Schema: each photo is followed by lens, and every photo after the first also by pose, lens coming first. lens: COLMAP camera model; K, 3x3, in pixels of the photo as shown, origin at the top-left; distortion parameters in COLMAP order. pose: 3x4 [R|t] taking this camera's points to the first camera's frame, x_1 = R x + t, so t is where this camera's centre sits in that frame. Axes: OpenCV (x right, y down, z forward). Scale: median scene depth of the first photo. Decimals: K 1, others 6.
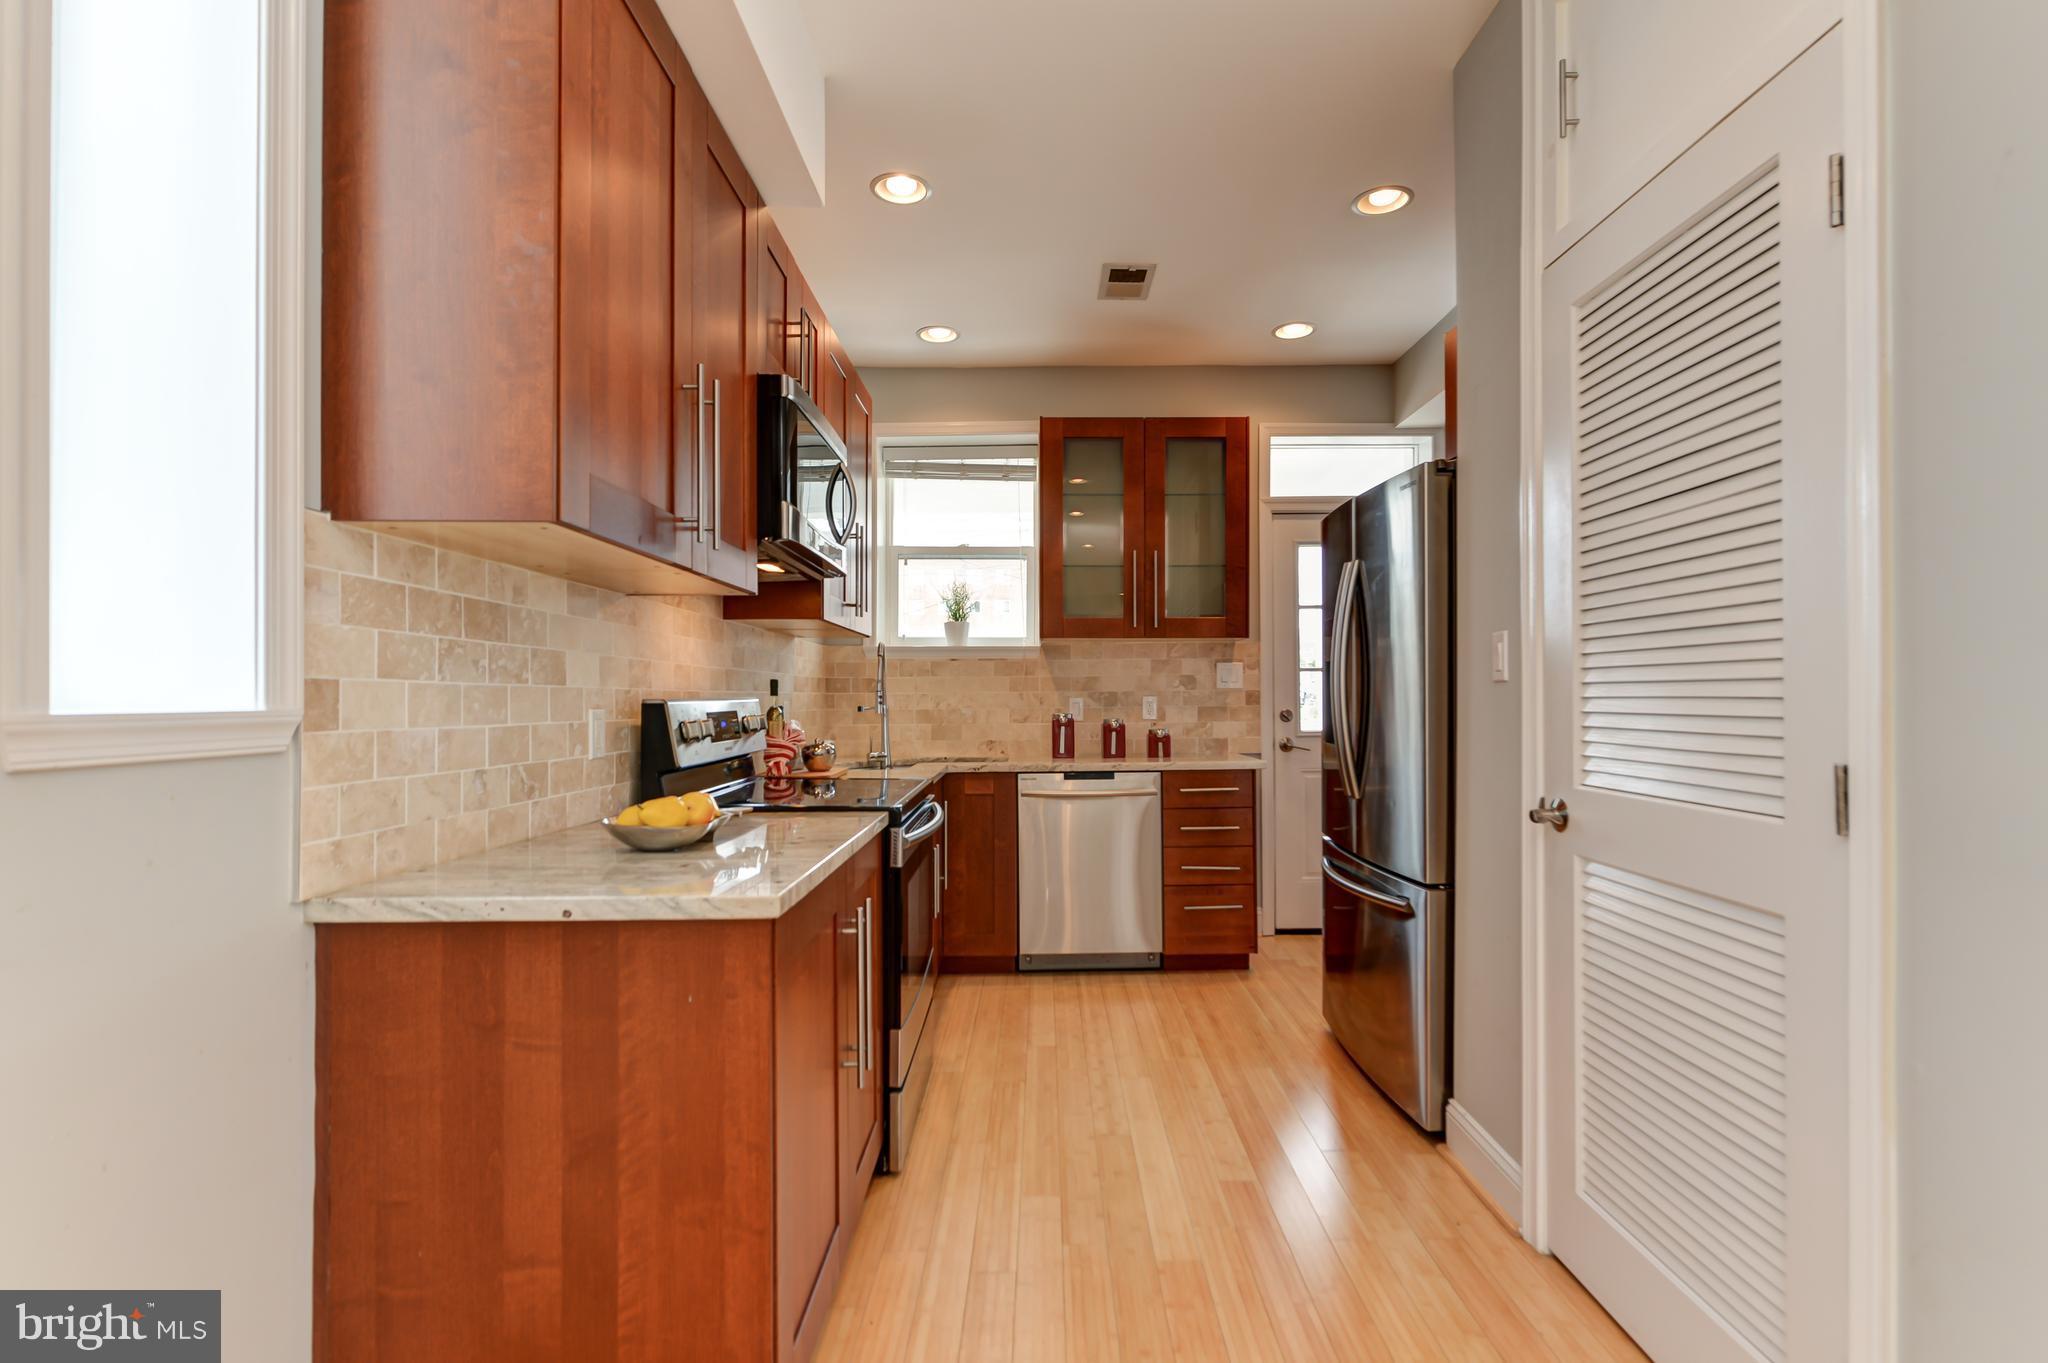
lens RADIAL K [[973.7, 0, 1041.0], [0, 973.7, 693.4], [0, 0, 1]] dist [-0.000349, -0.000148]
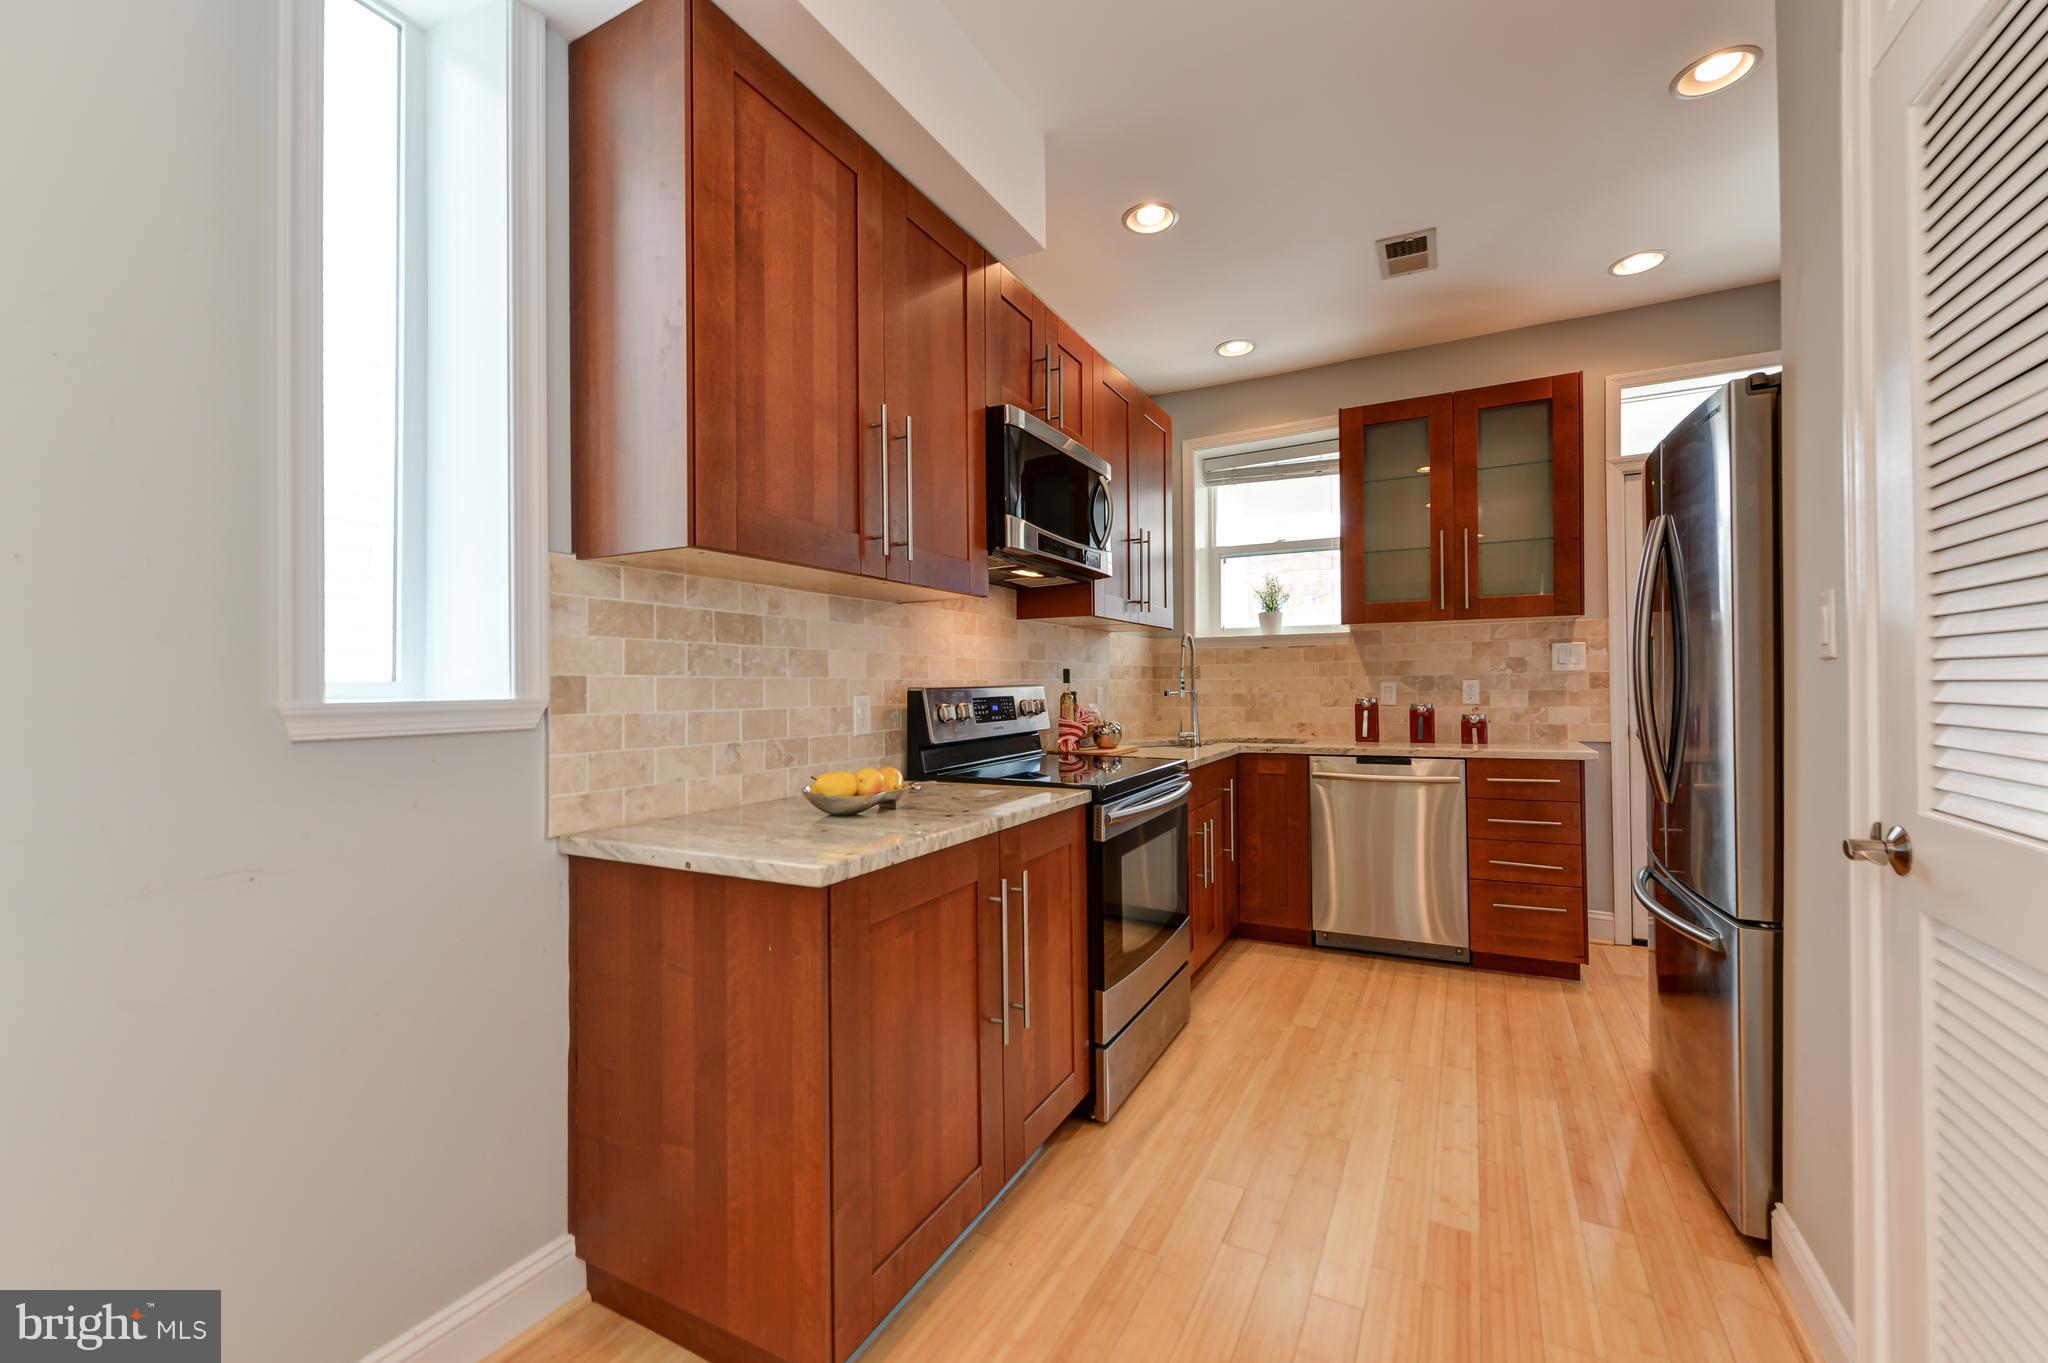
lens RADIAL K [[812.6, 0, 1041.5], [0, 812.6, 681.7], [0, 0, 1]] dist [0.000440, -0.000093]
pose [[0.884328, -0.007341, -0.466808, 0.128325], [0.009230, 0.999956, 0.001760, -0.000897], [0.466774, -0.005865, 0.884357, 0.100643]]
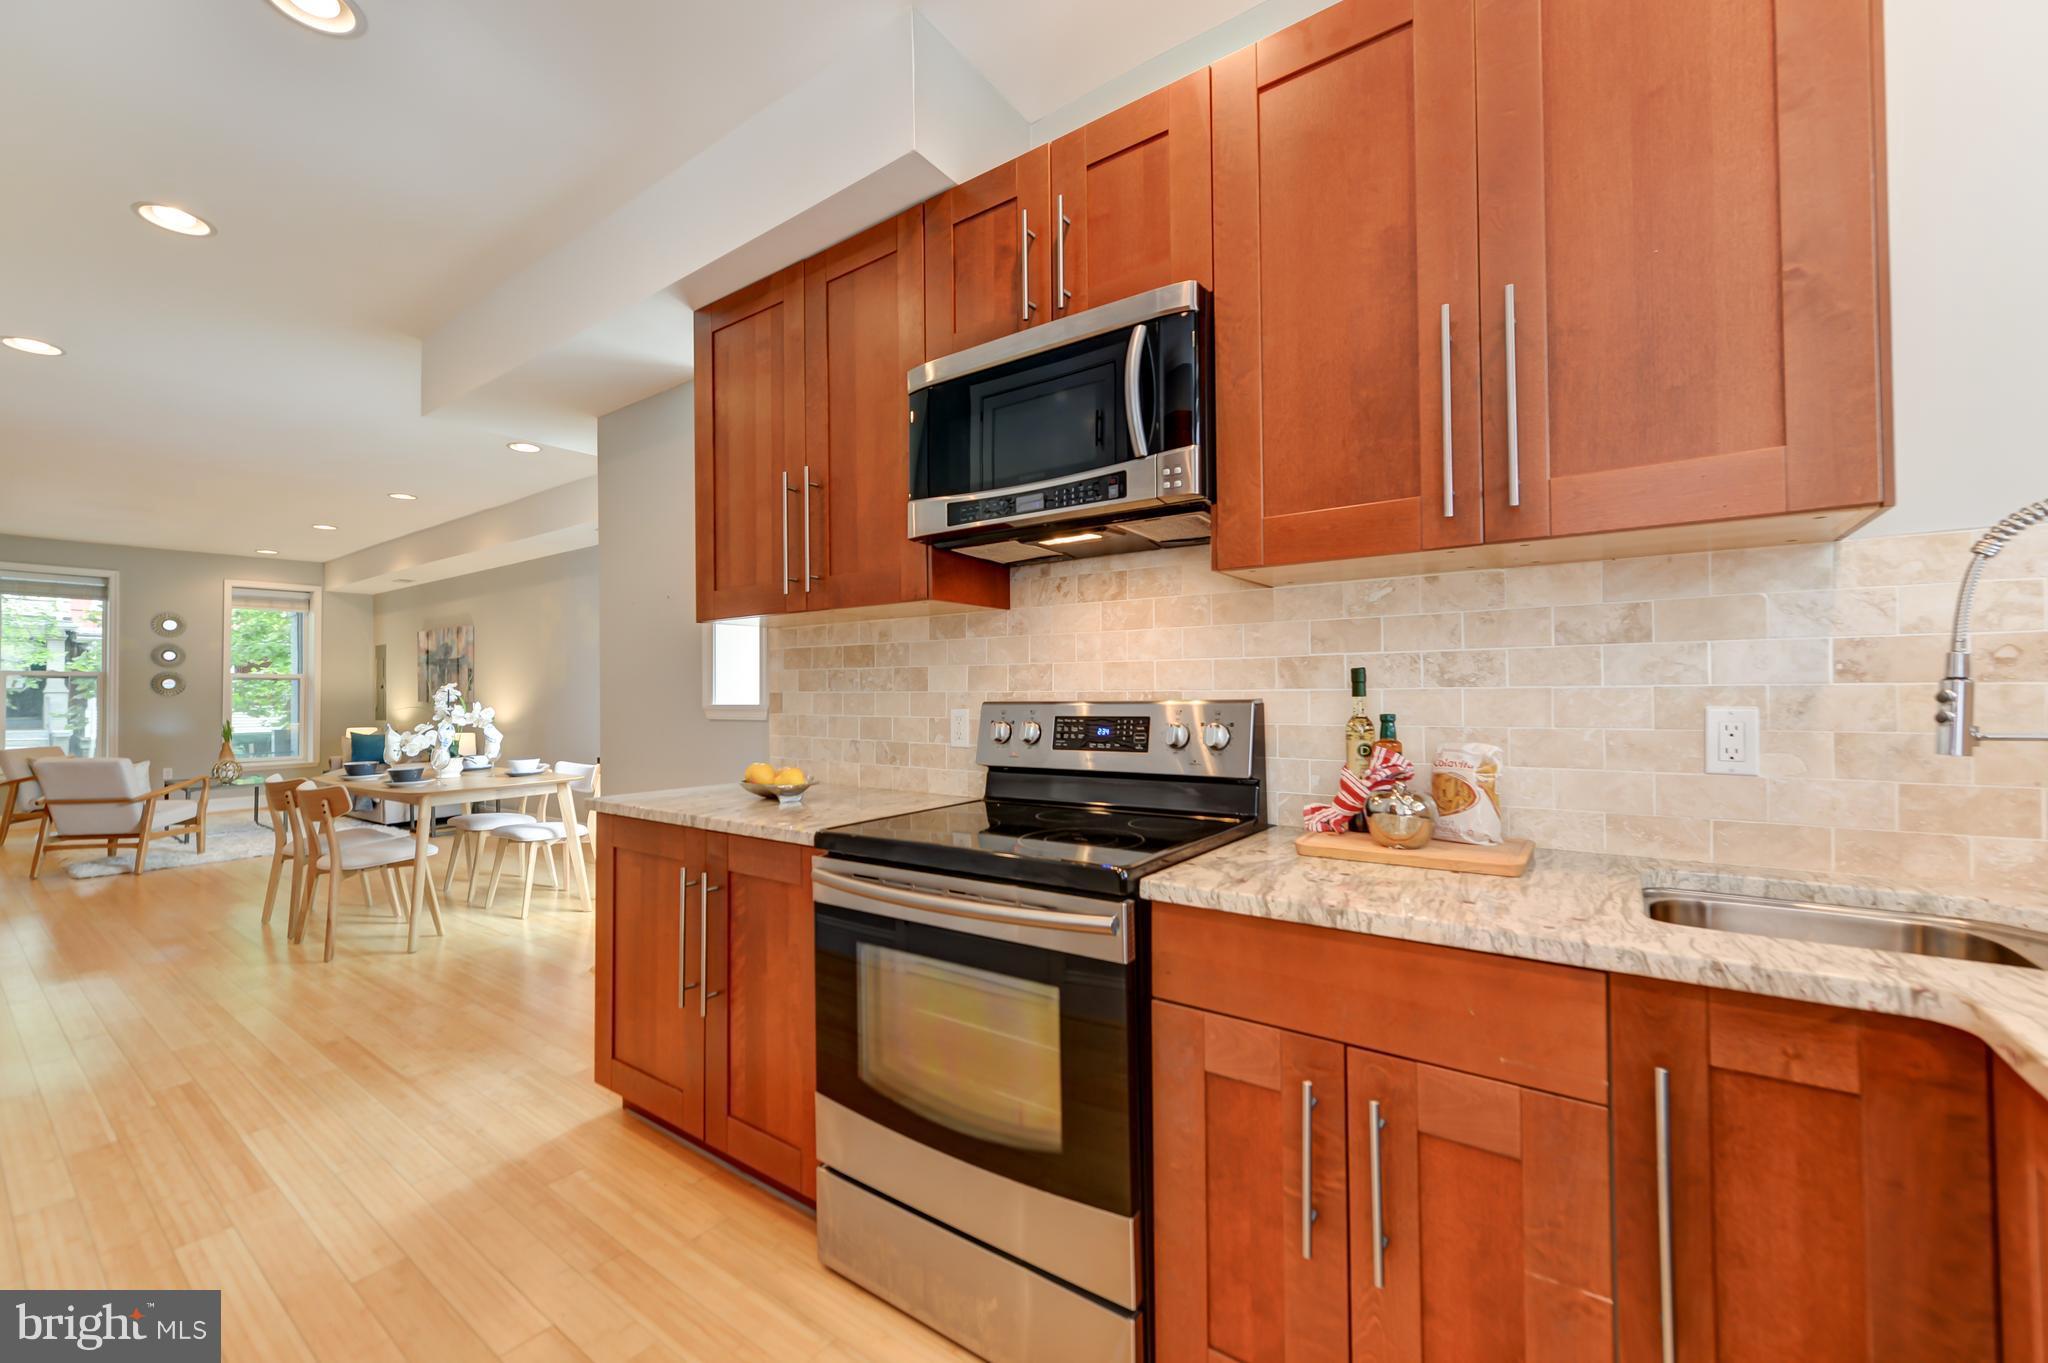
lens RADIAL K [[812.6, 0, 1041.5], [0, 812.6, 681.7], [0, 0, 1]] dist [0.000440, -0.000093]
pose [[-0.580672, -0.005135, -0.814122, 0.191032], [0.012453, 0.999807, -0.015188, -0.000948], [0.814043, -0.018958, -0.580496, 0.932263]]
